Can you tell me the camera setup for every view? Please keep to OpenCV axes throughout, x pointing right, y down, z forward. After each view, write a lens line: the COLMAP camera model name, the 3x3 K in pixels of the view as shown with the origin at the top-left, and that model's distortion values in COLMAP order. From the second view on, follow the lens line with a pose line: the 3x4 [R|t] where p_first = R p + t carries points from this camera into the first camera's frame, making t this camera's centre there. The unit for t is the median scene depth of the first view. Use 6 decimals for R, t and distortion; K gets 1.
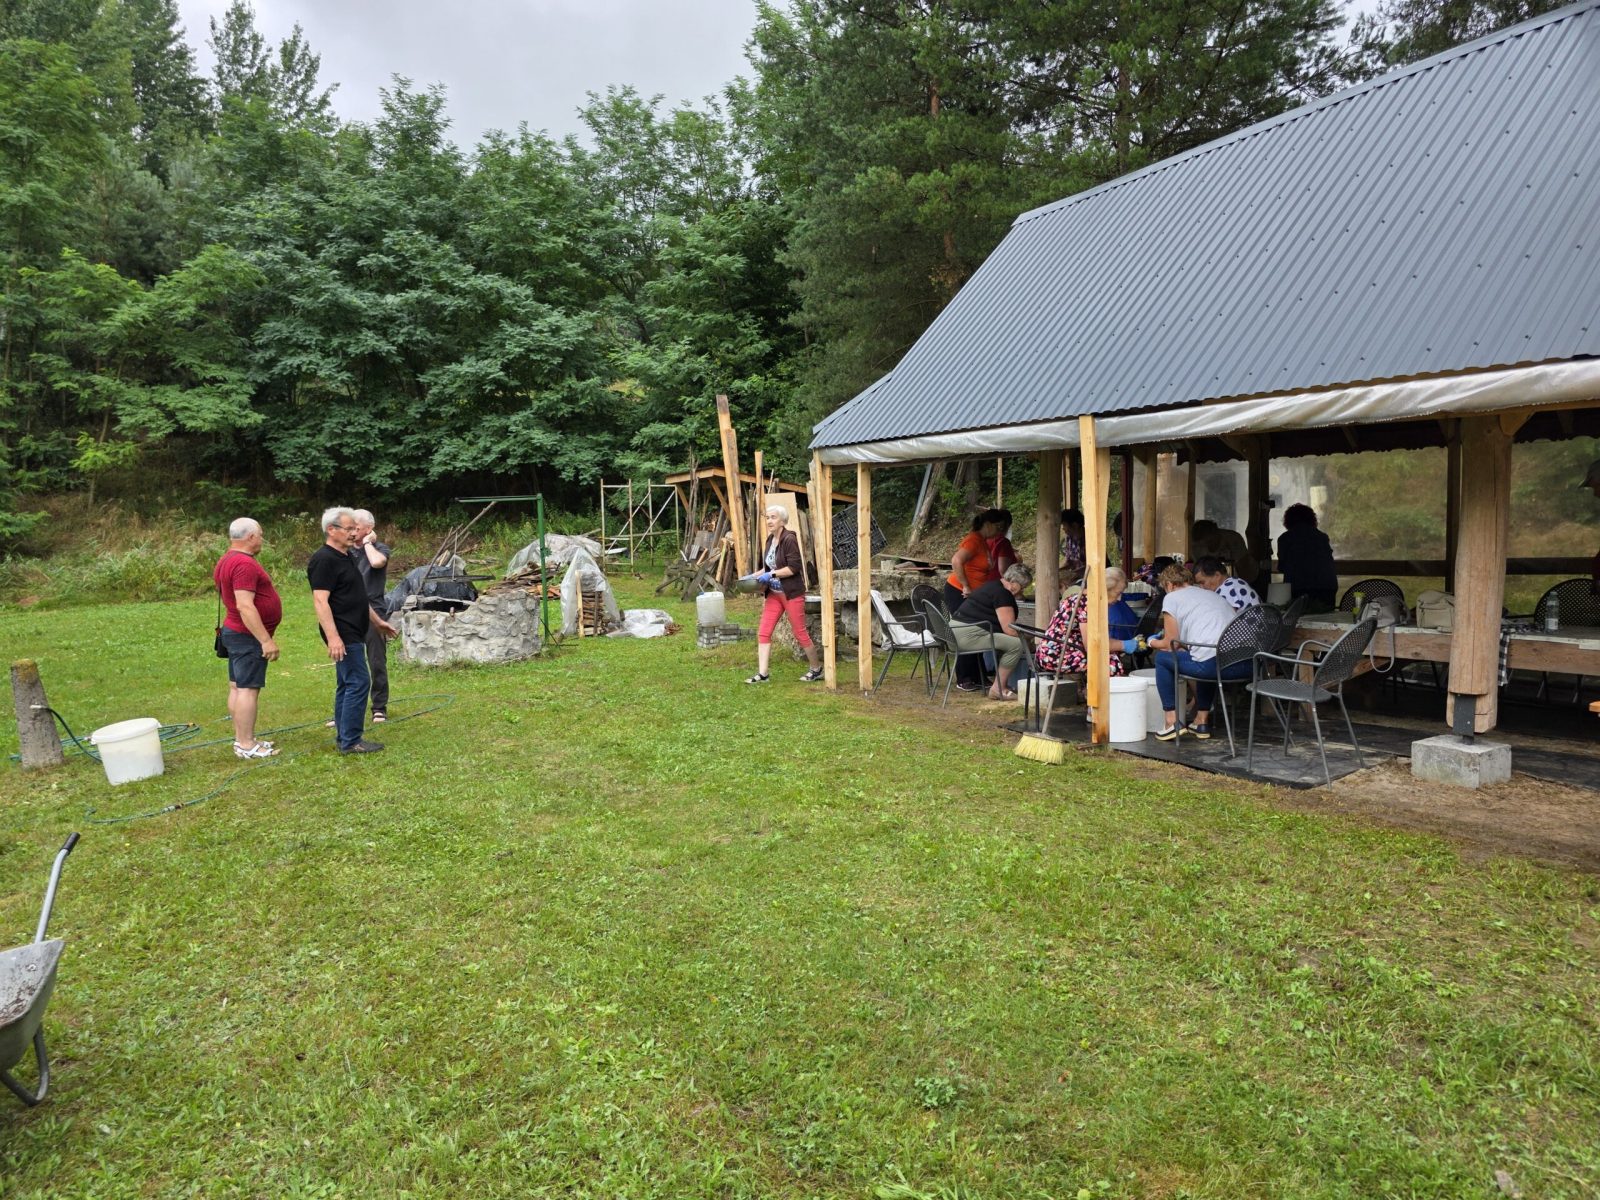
lens RADIAL K [[1070.2, 0, 789.1], [0, 1070.2, 609.9], [0, 0, 1]] dist [0.069127, -0.065145]
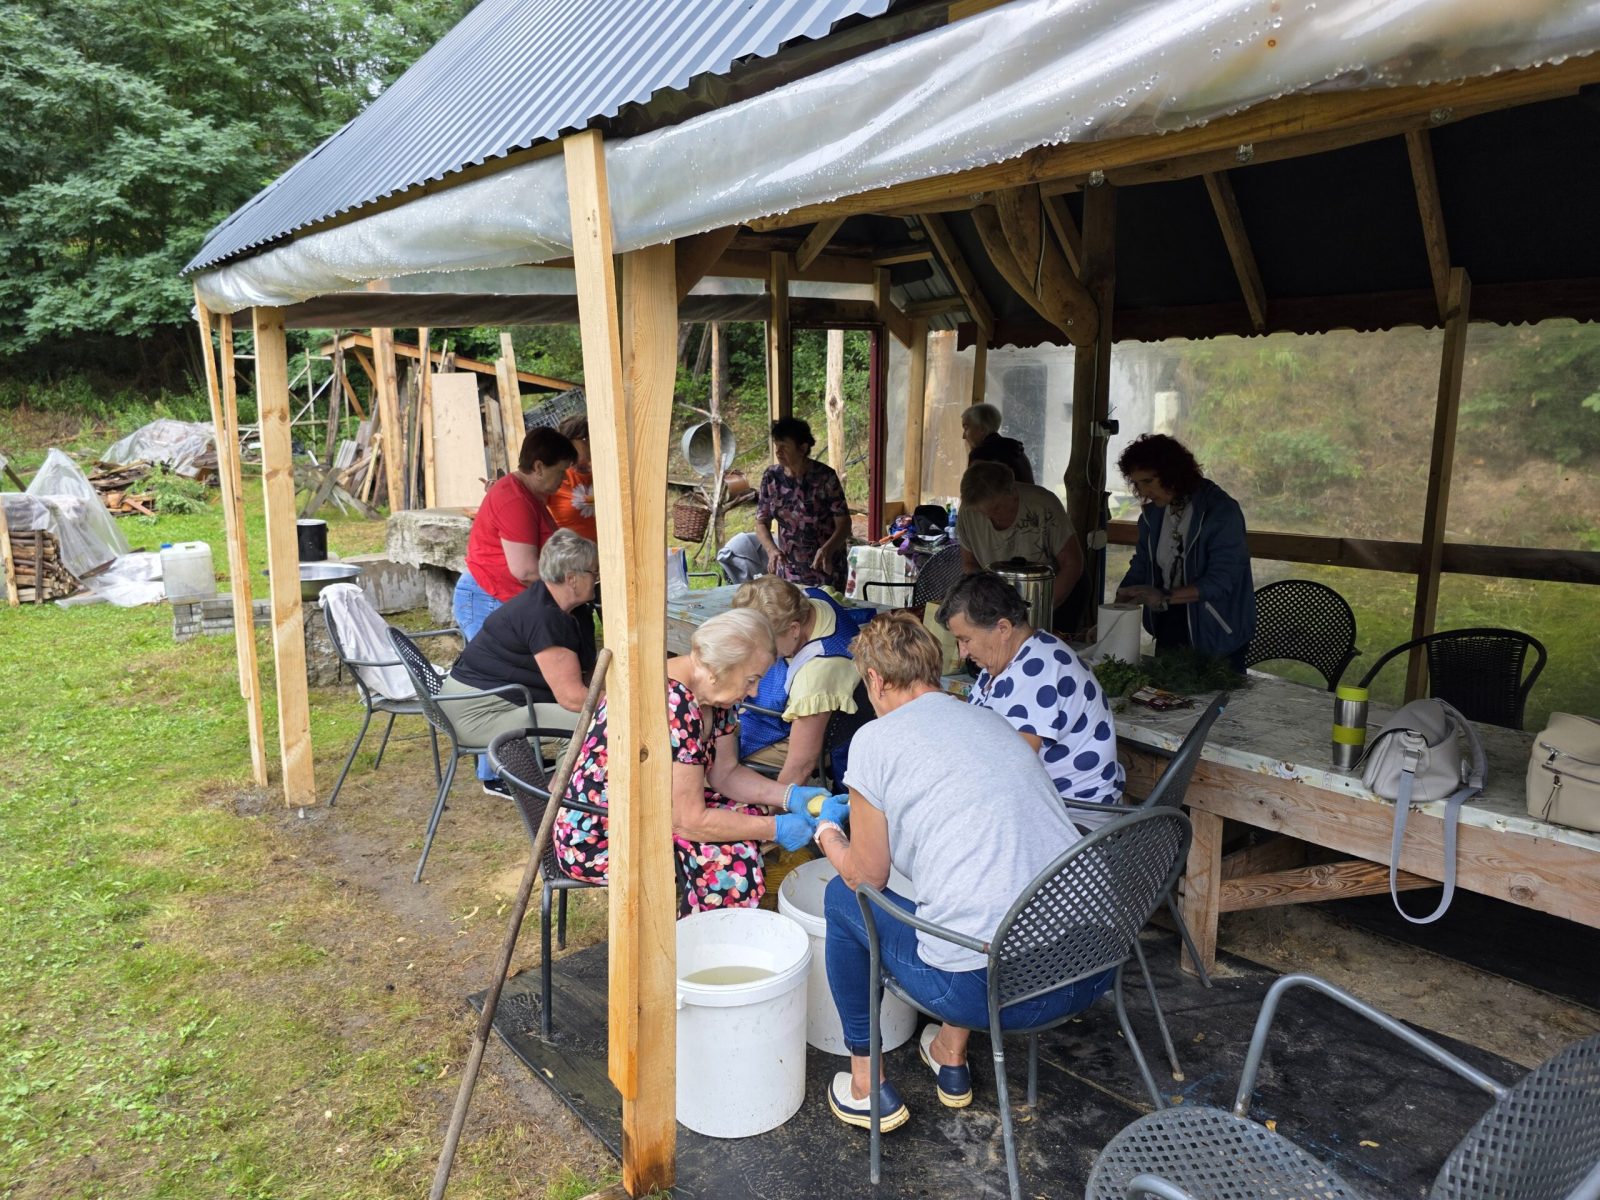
lens RADIAL K [[1062.6, 0, 771.3], [0, 1062.6, 587.1], [0, 0, 1]] dist [0.024078, -0.016779]
pose [[0.989011, 0.001888, 0.147829, 0.072347], [-0.014662, 0.996241, 0.085369, -0.022006], [-0.147113, -0.086599, 0.985322, 0.179668]]
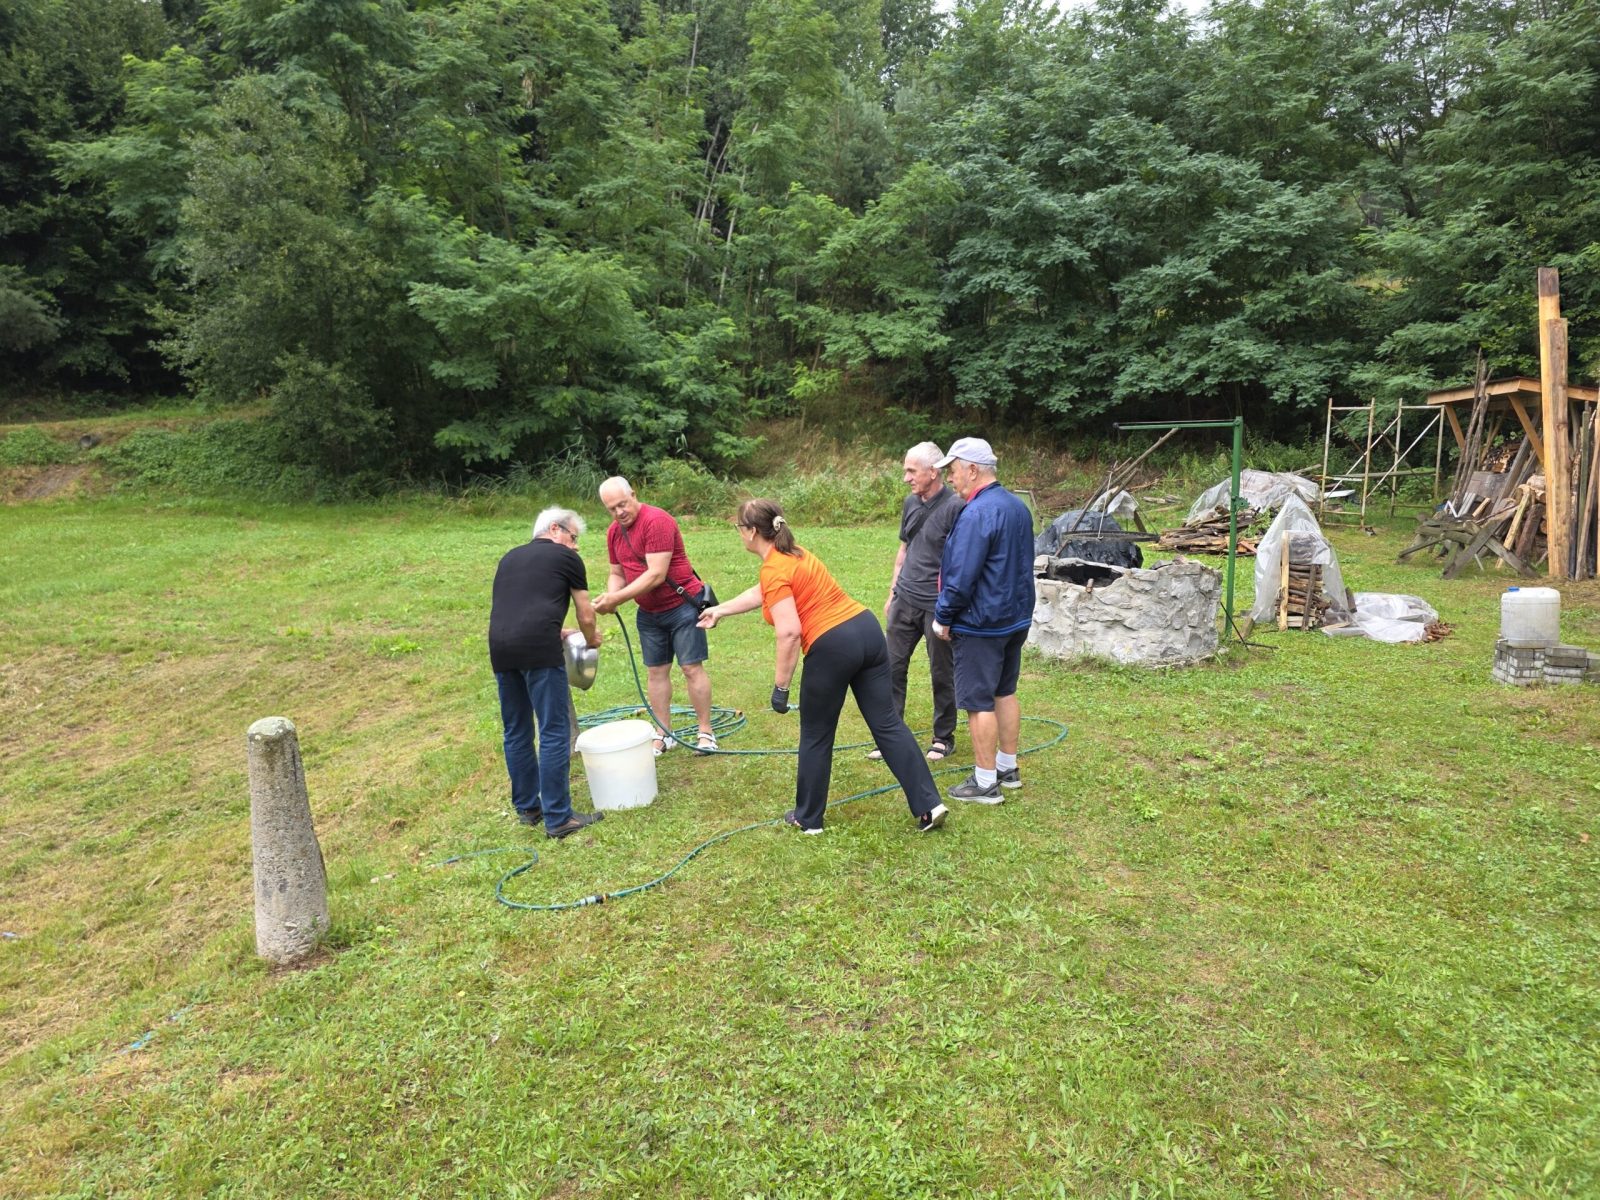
lens RADIAL K [[1058.8, 0, 795.7], [0, 1058.8, 601.8], [0, 0, 1]] dist [0.039358, -0.029875]
pose [[0.814224, 0.102798, -0.571377, -0.030982], [-0.067642, 0.994293, 0.082494, -0.014019], [0.576597, -0.028520, 0.816531, 0.139262]]
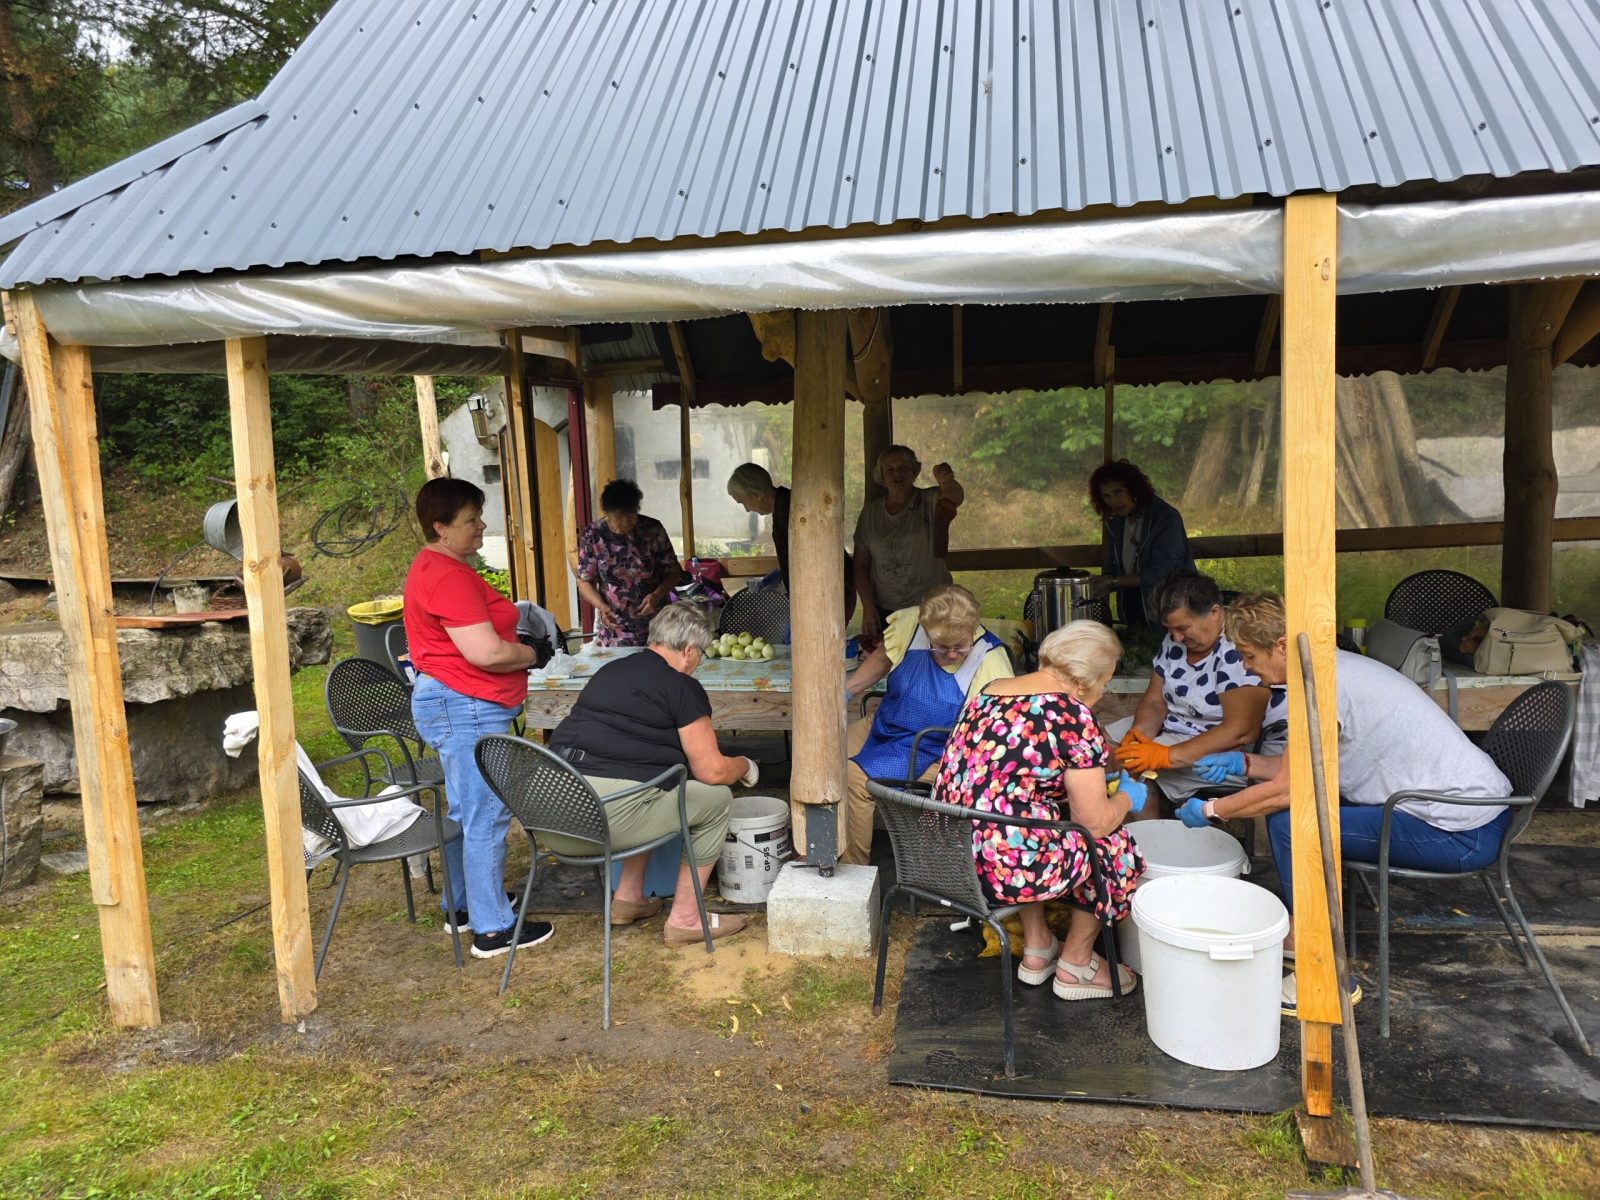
lens RADIAL K [[1060.7, 0, 735.0], [0, 1060.7, 604.8], [0, 0, 1]] dist [0.053574, -0.000149]
pose [[0.674878, -0.097622, 0.731443, -0.025814], [0.080047, 0.995047, 0.058947, -0.022504], [-0.733575, 0.018768, 0.679350, 0.230726]]
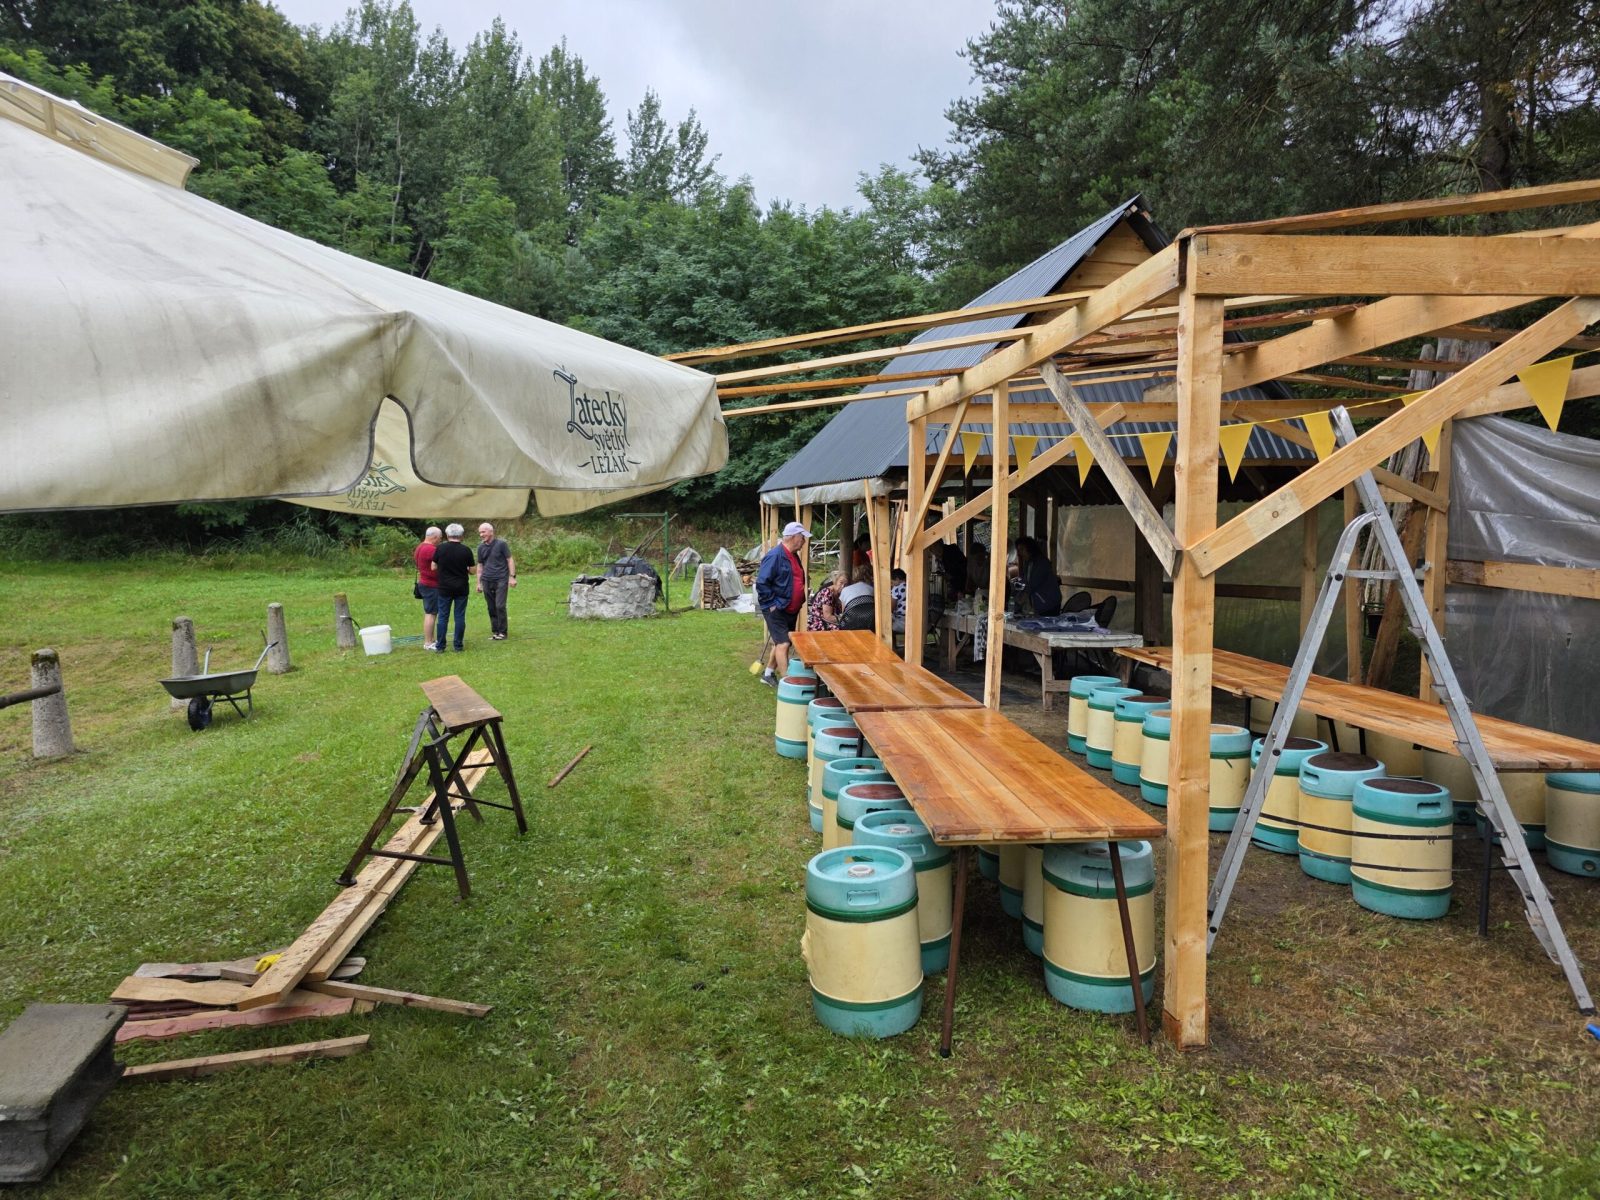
lens RADIAL K [[1091.8, 0, 816.2], [0, 1091.8, 602.5], [0, 0, 1]] dist [0.144647, -0.311467]
pose [[0.937366, 0.056718, -0.343697, 0.241933], [-0.060259, 0.998183, 0.000379, 0.002942], [0.343094, 0.020356, 0.939080, -0.181158]]
